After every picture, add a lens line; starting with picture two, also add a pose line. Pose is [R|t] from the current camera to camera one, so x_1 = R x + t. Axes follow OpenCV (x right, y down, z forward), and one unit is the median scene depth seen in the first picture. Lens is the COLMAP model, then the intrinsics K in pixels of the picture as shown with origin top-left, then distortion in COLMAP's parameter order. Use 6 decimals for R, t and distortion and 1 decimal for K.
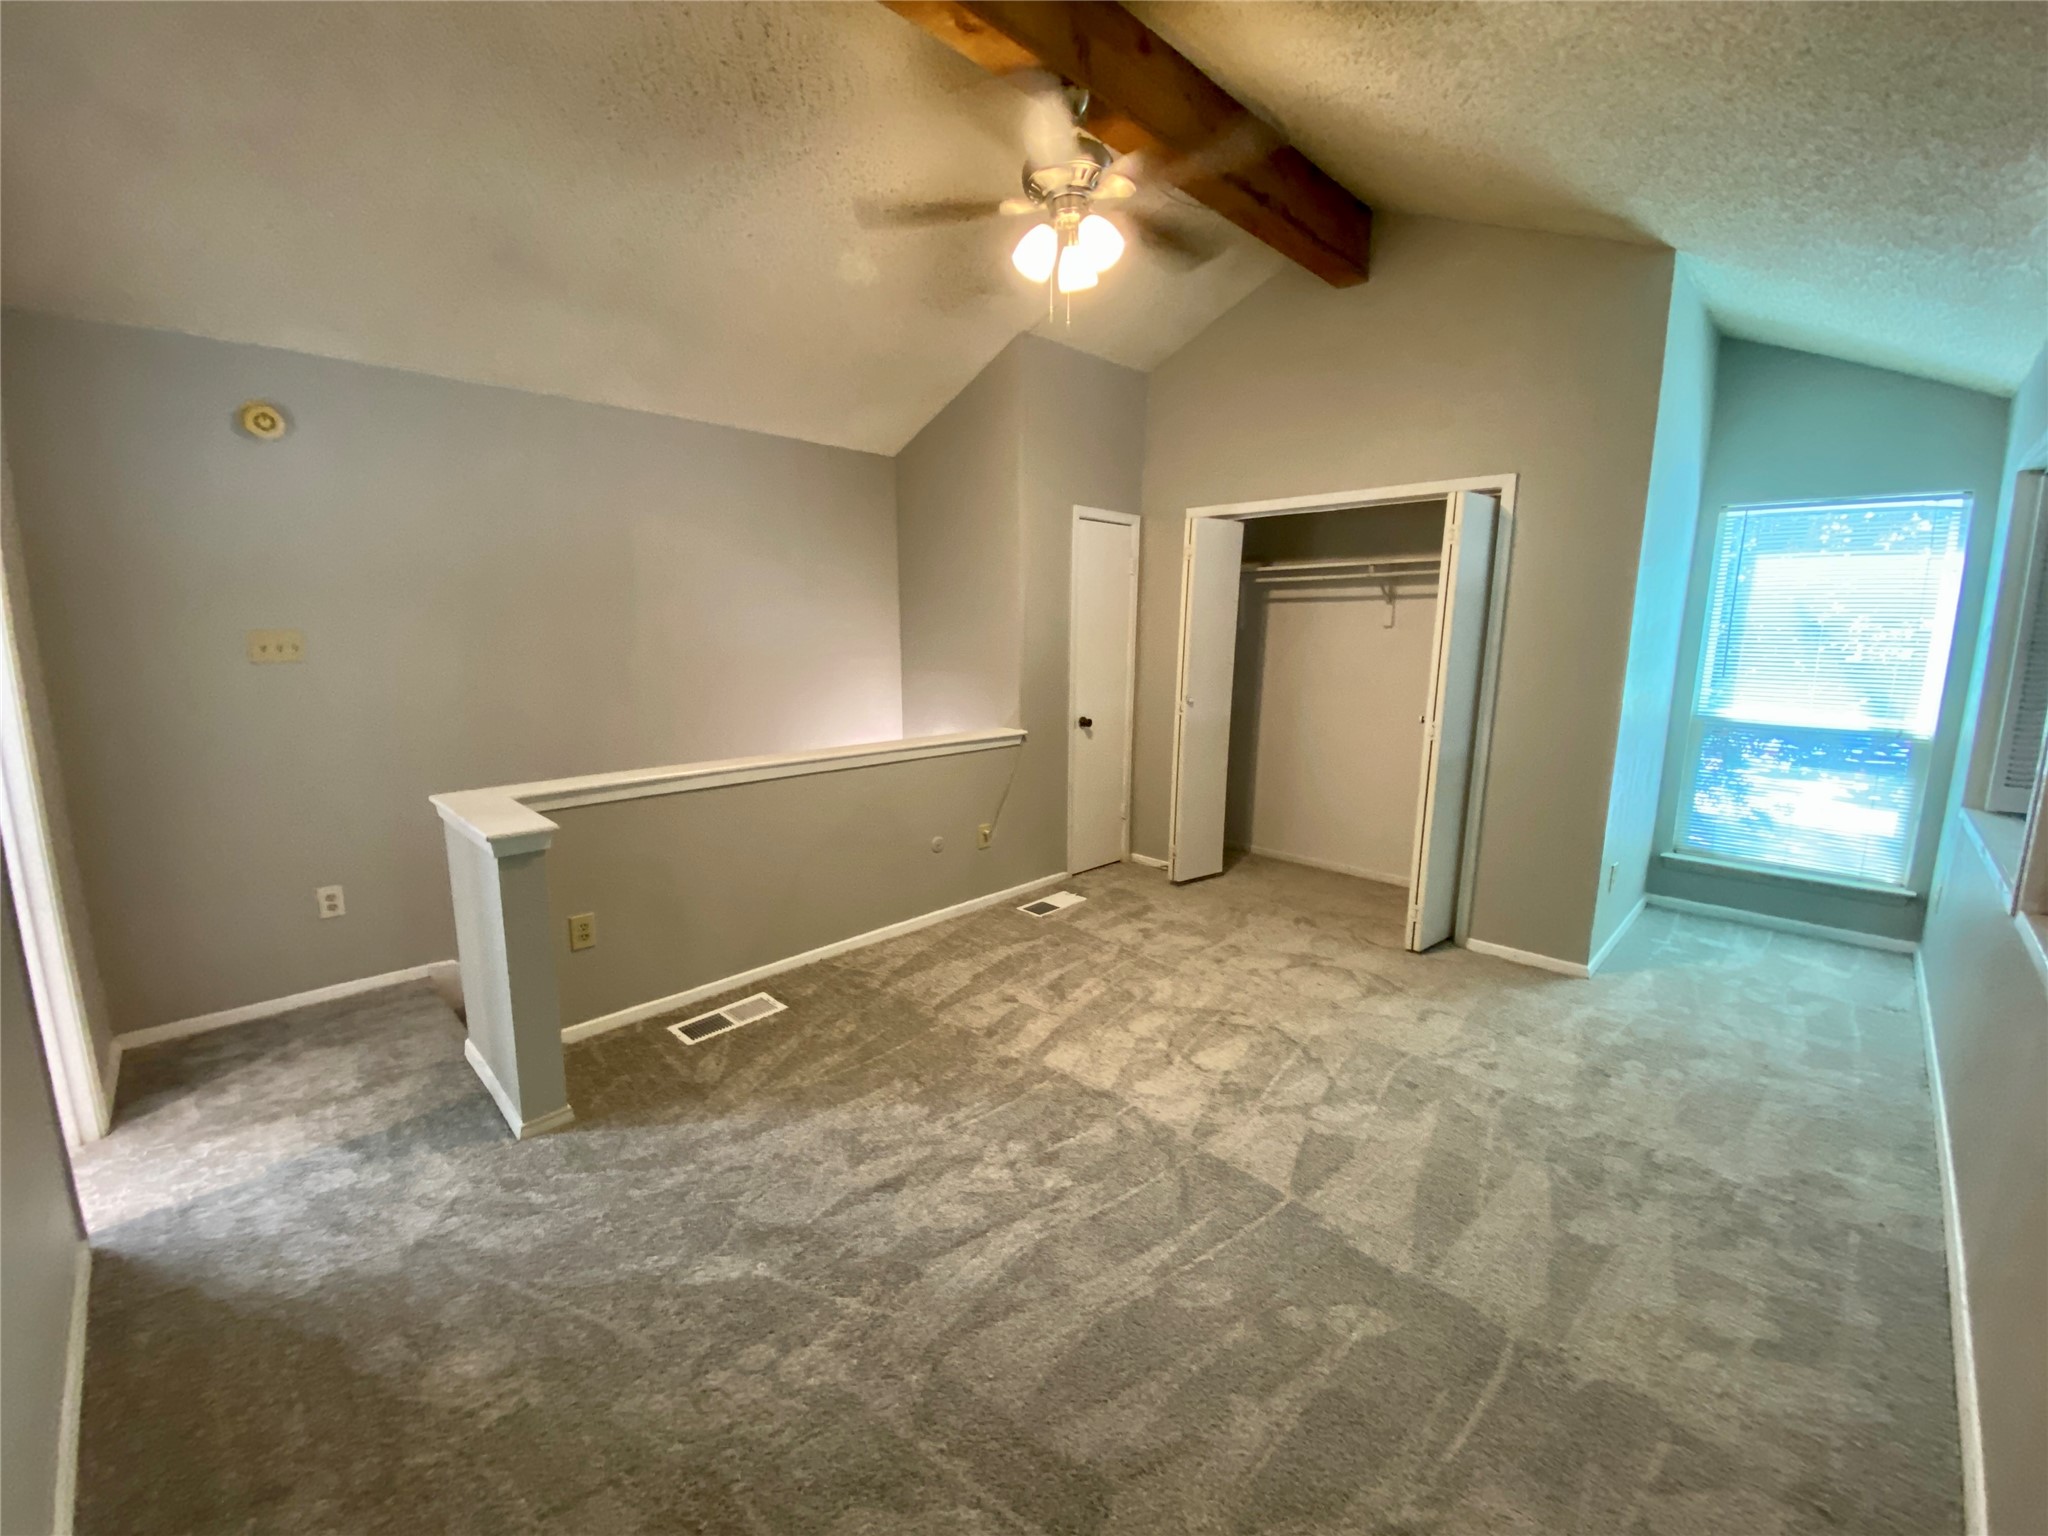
lens RADIAL K [[814.2, 0, 1013.0], [0, 814.2, 766.8], [0, 0, 1]] dist [0.026981, -0.023162]
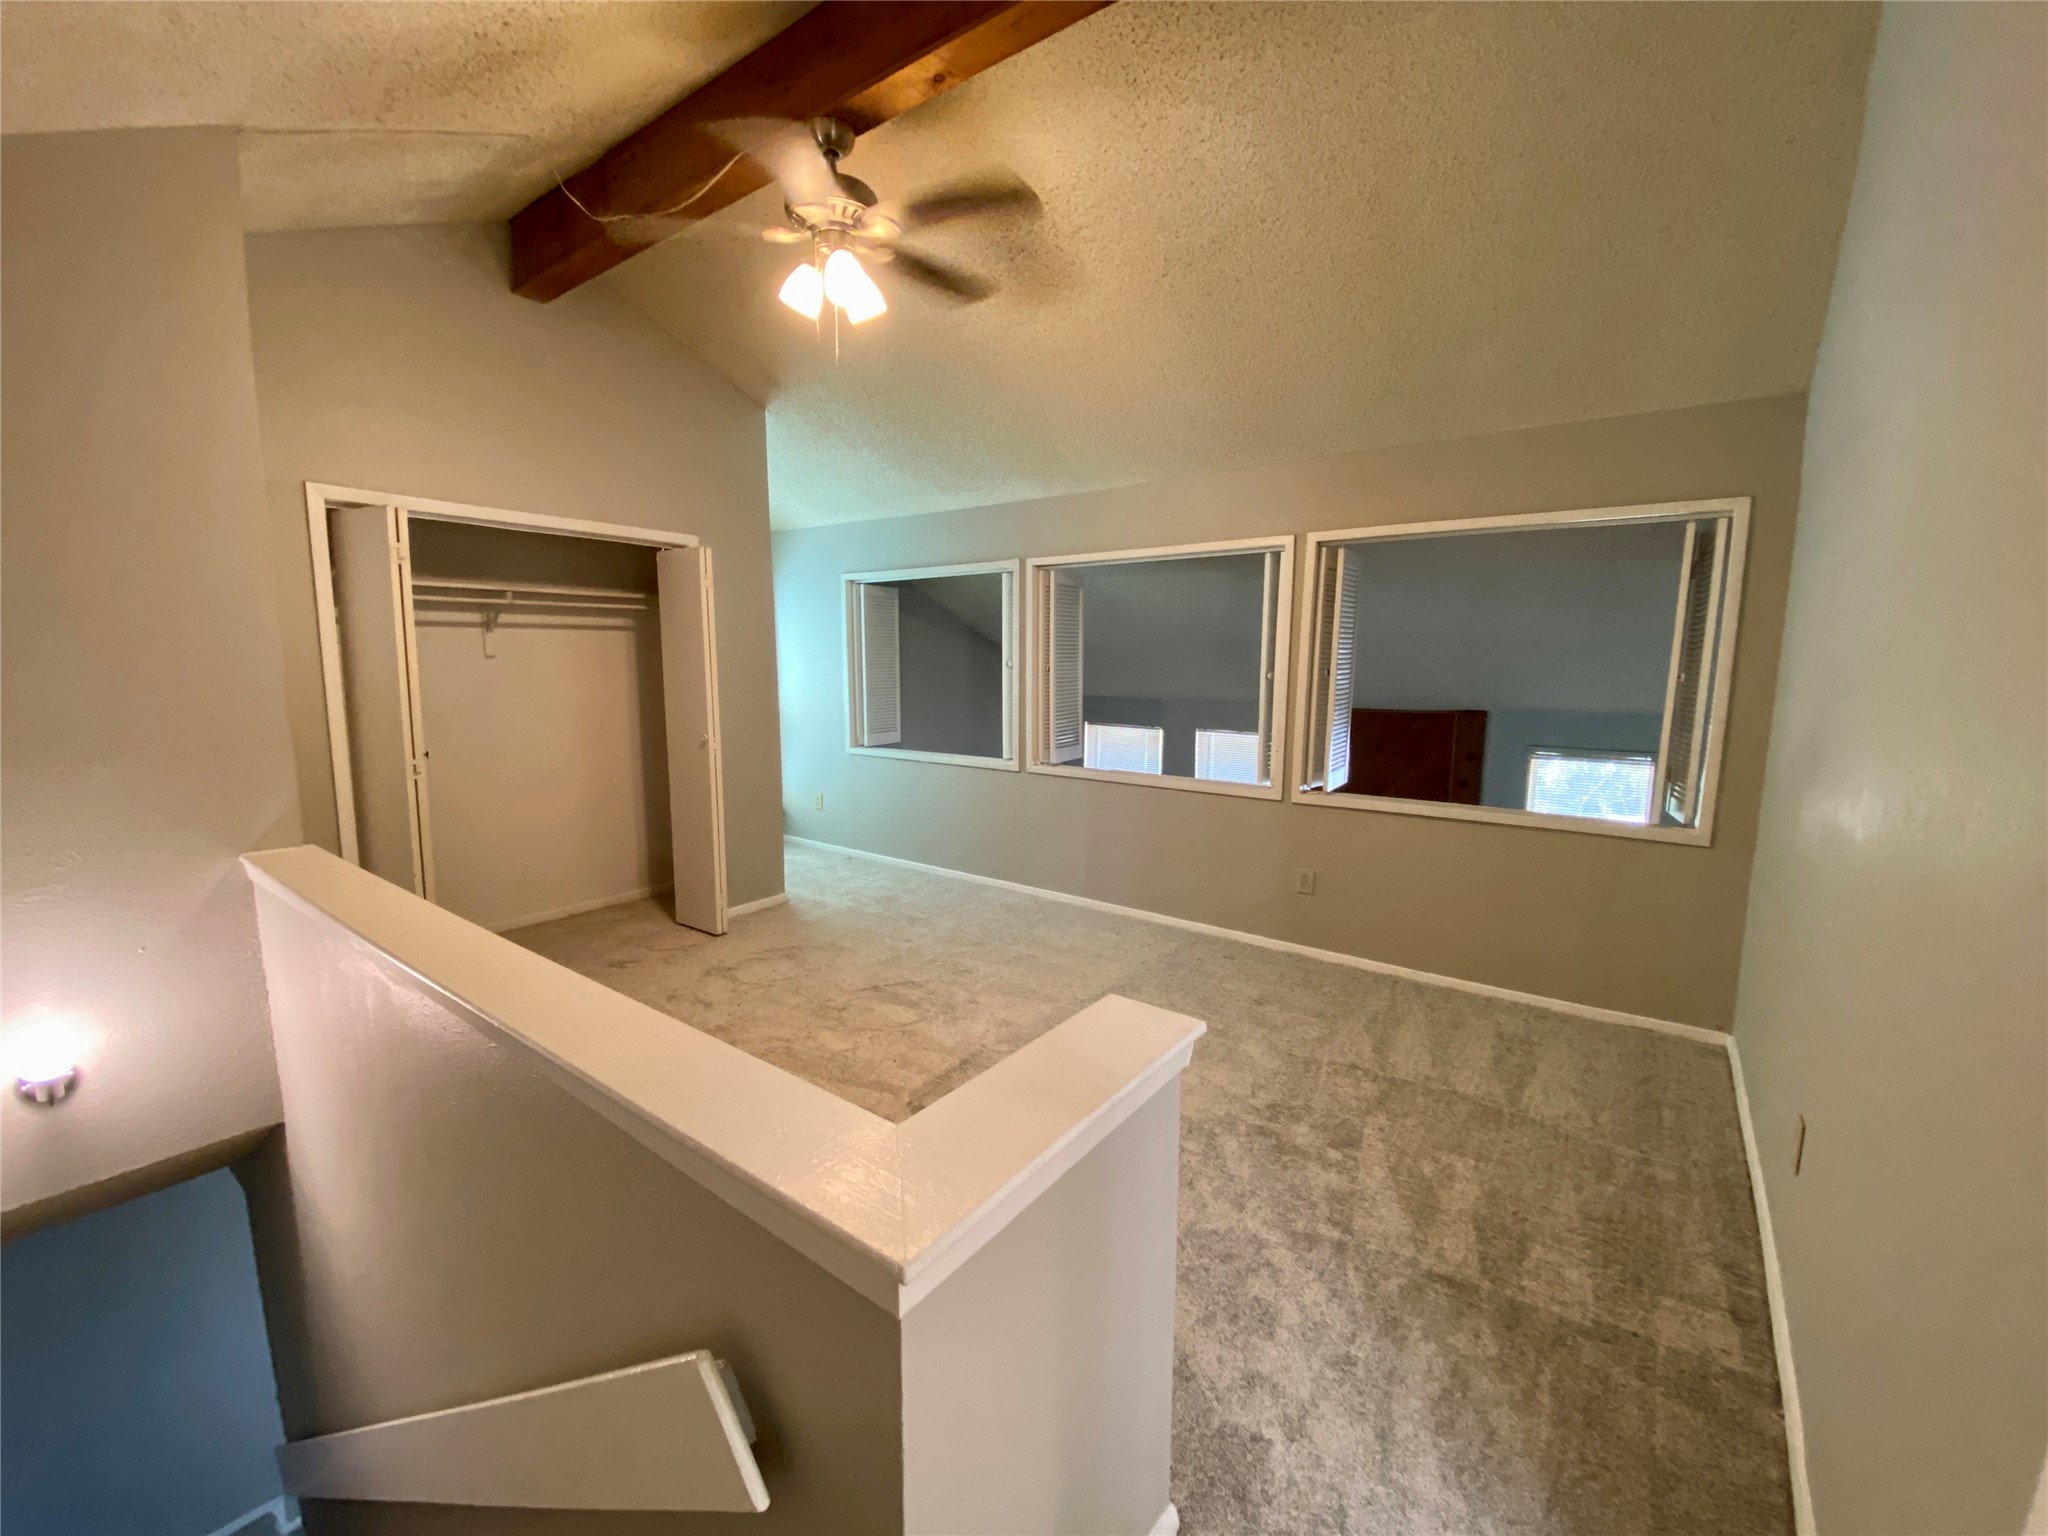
lens RADIAL K [[814.2, 0, 1013.0], [0, 814.2, 766.8], [0, 0, 1]] dist [0.026981, -0.023162]
pose [[-0.136343, -0.132828, 0.981716, -0.785717], [0.163819, 0.974304, 0.154577, -0.138998], [-0.977023, 0.181899, -0.111080, 0.788807]]
